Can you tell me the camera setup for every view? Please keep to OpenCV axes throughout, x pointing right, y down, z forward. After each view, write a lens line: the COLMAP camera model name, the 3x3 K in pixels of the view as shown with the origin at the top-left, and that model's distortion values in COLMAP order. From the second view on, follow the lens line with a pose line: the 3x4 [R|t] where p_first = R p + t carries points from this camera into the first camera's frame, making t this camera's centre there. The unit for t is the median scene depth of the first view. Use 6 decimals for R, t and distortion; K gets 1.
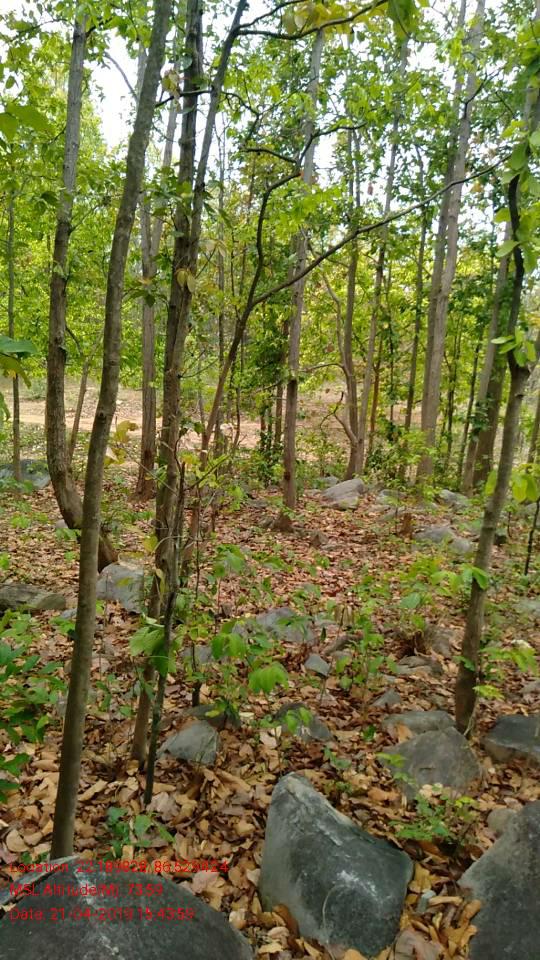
lens RADIAL K [[708.8, 0, 270.0], [0, 708.8, 480.0], [0, 0, 1]] dist [0.027226, -0.028679]
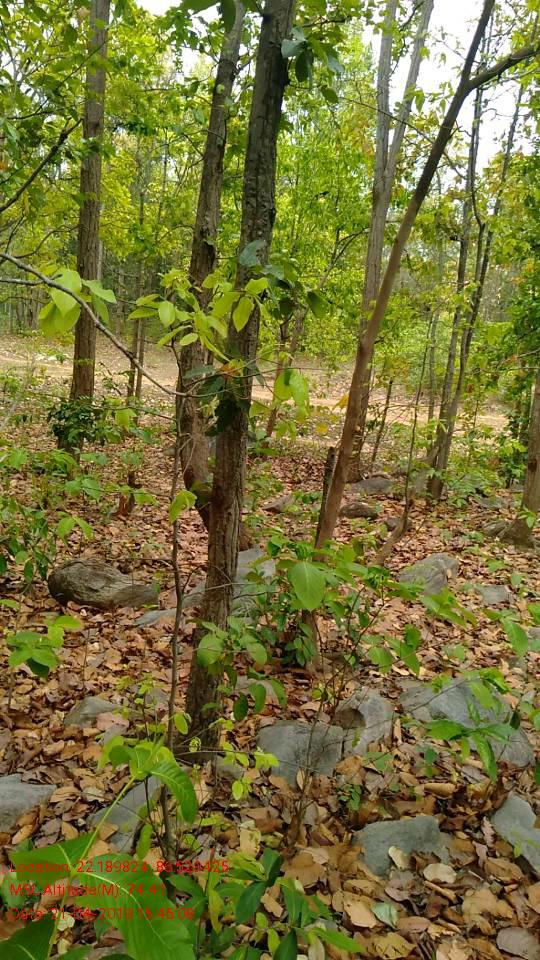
lens RADIAL K [[708.8, 0, 270.0], [0, 708.8, 480.0], [0, 0, 1]] dist [0.027226, -0.028679]
pose [[0.932504, 0.103564, -0.345993, 0.036401], [-0.103489, 0.994454, 0.018745, 0.030053], [0.346016, 0.018326, 0.938050, 0.355128]]
